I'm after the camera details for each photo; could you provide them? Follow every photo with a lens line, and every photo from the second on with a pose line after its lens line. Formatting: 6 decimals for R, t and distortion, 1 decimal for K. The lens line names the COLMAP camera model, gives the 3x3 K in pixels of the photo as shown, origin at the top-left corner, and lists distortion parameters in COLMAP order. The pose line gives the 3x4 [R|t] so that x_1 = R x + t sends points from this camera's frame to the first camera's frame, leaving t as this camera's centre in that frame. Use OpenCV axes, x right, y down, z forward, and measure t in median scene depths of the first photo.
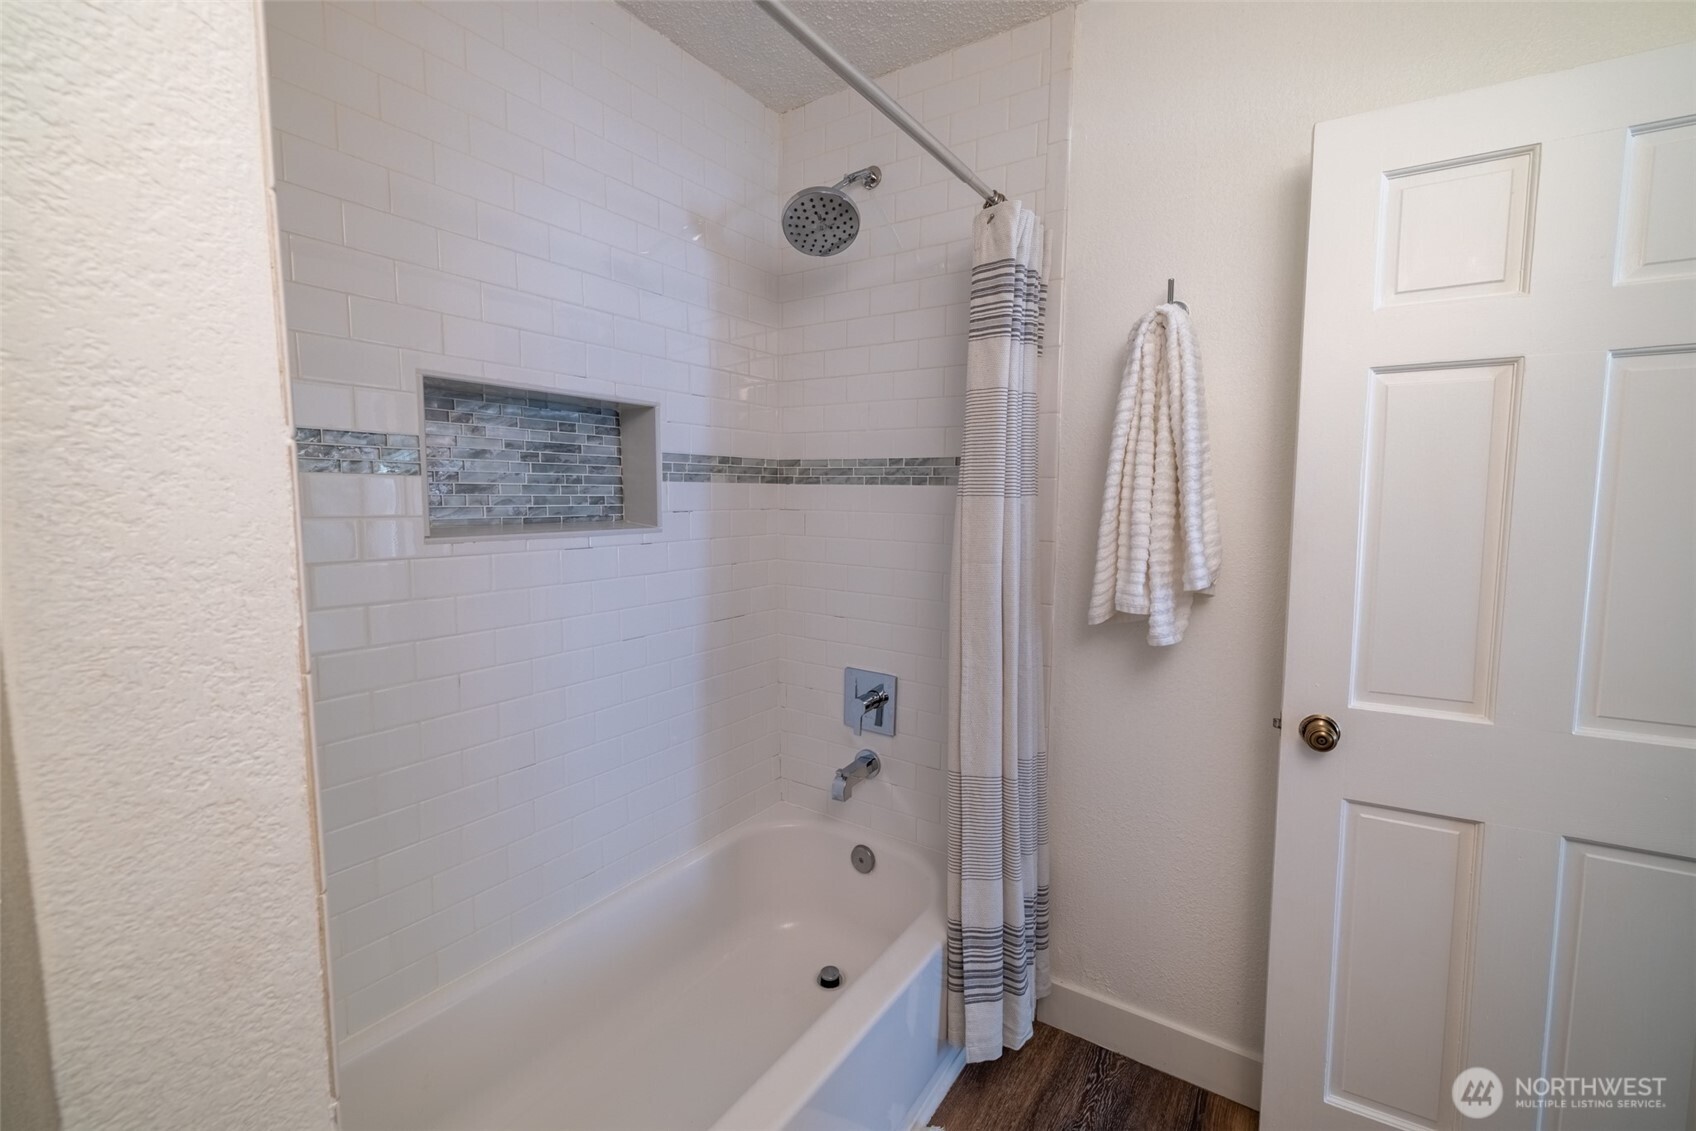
lens RADIAL K [[740.8, 0, 848.0], [0, 740.8, 565.5], [0, 0, 1]] dist [0.000592, 0.000039]
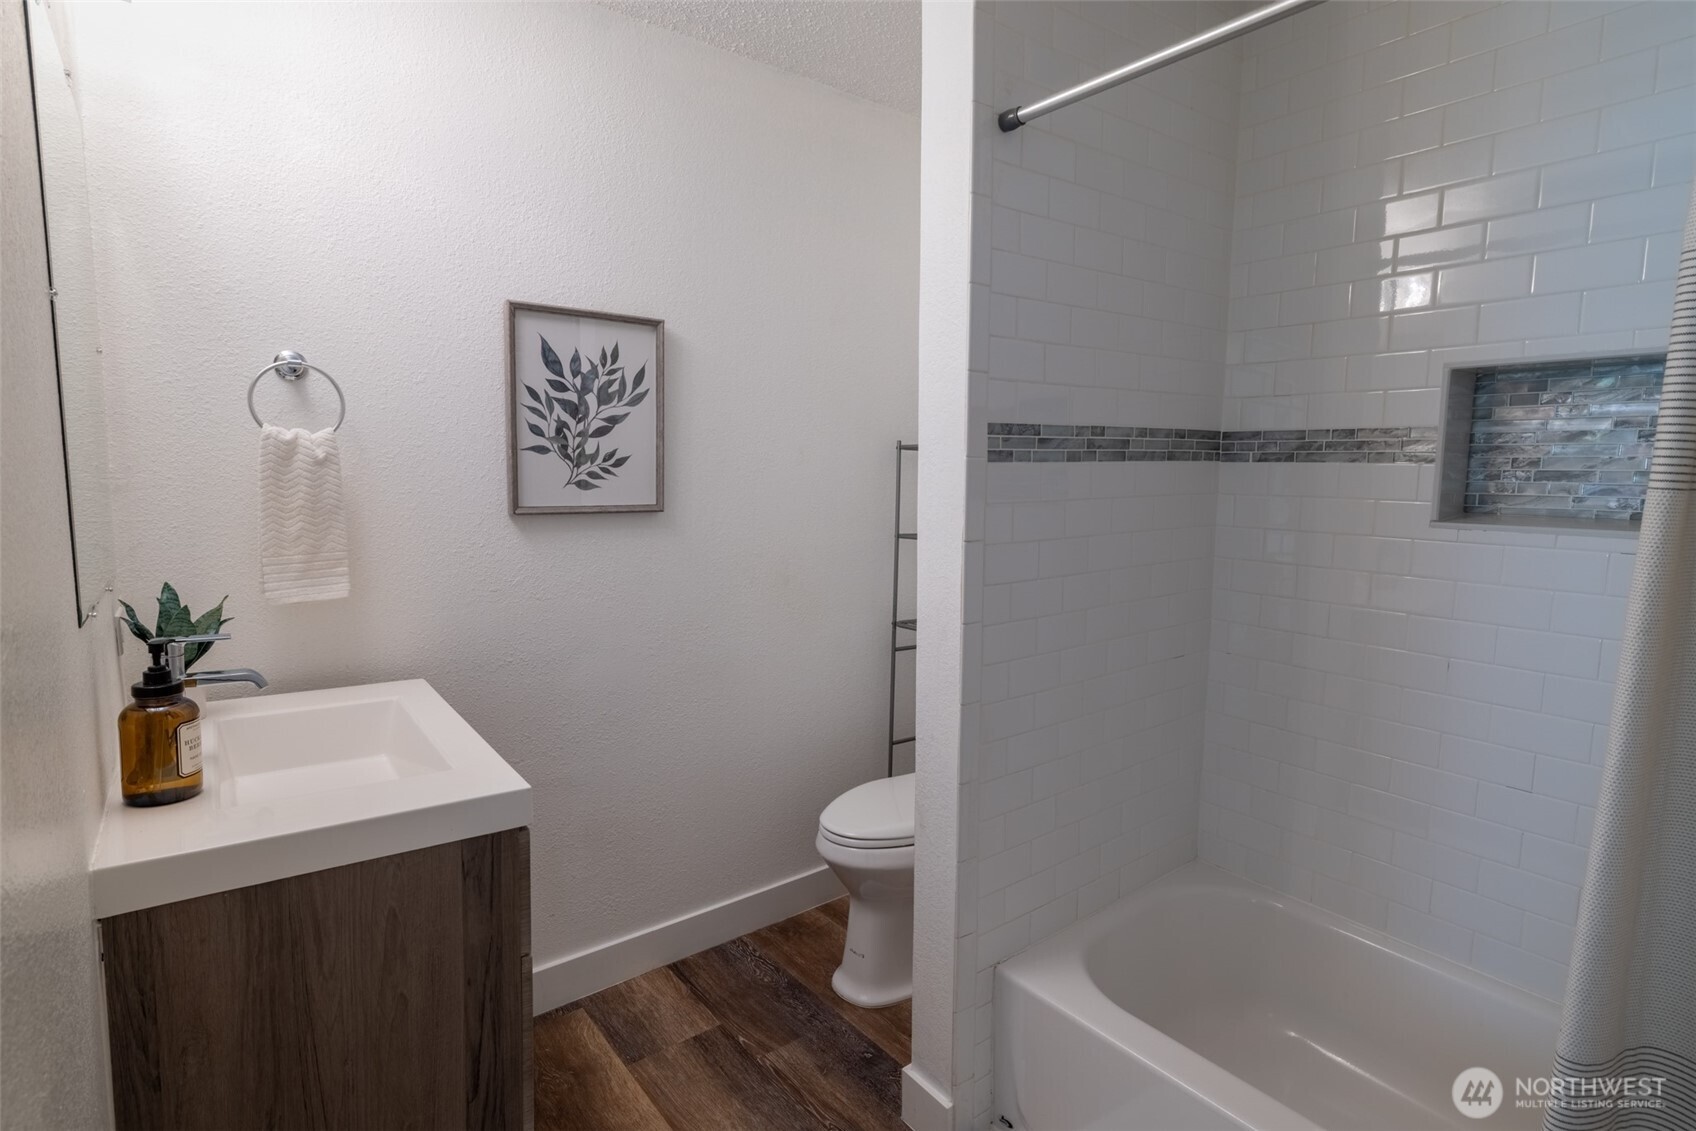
lens RADIAL K [[877.6, 0, 848.0], [0, 877.6, 565.5], [0, 0, 1]] dist [0.000299, 0.000066]
pose [[-0.349449, 0.081416, -0.933412, 0.819682], [-0.105553, 0.986455, 0.125560, -0.039657], [0.930991, 0.142401, -0.336122, 0.583046]]
